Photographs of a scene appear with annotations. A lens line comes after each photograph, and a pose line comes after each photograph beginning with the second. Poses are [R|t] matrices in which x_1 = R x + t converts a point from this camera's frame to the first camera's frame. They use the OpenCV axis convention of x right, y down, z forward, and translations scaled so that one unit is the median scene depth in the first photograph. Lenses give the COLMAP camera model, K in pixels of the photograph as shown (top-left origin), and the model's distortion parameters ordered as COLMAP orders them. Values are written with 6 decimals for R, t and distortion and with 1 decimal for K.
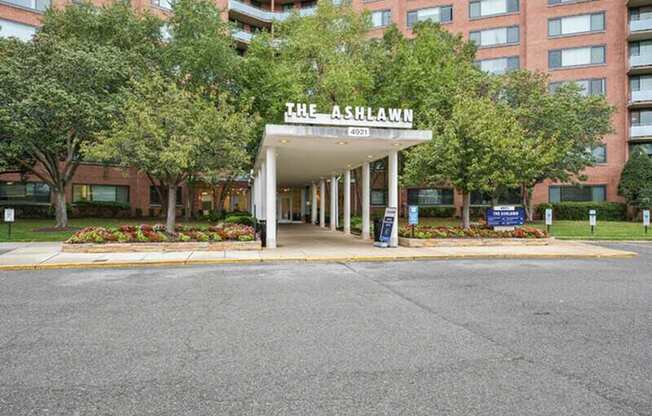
lens RADIAL K [[437.0, 0, 326.0], [0, 437.0, 207.9], [0, 0, 1]] dist [0.002801, 0.001070]
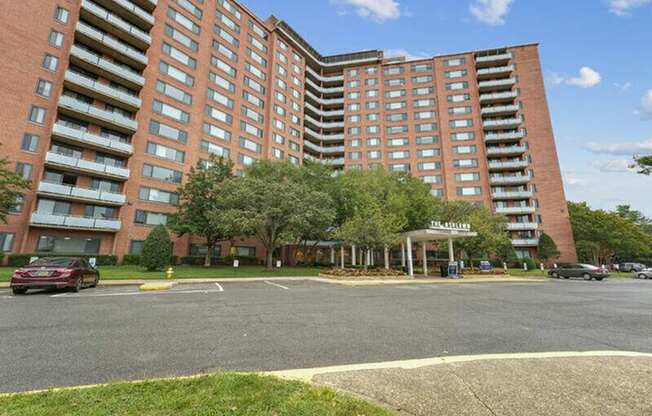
lens RADIAL K [[263.5, 0, 325.9], [0, 263.5, 209.5], [0, 0, 1]] dist [-0.000651, -0.000024]
pose [[0.988518, 0.036275, 0.146685, -0.410463], [-0.008538, 0.982614, -0.185463, -0.003579], [-0.150862, 0.182081, 0.971641, -0.198428]]
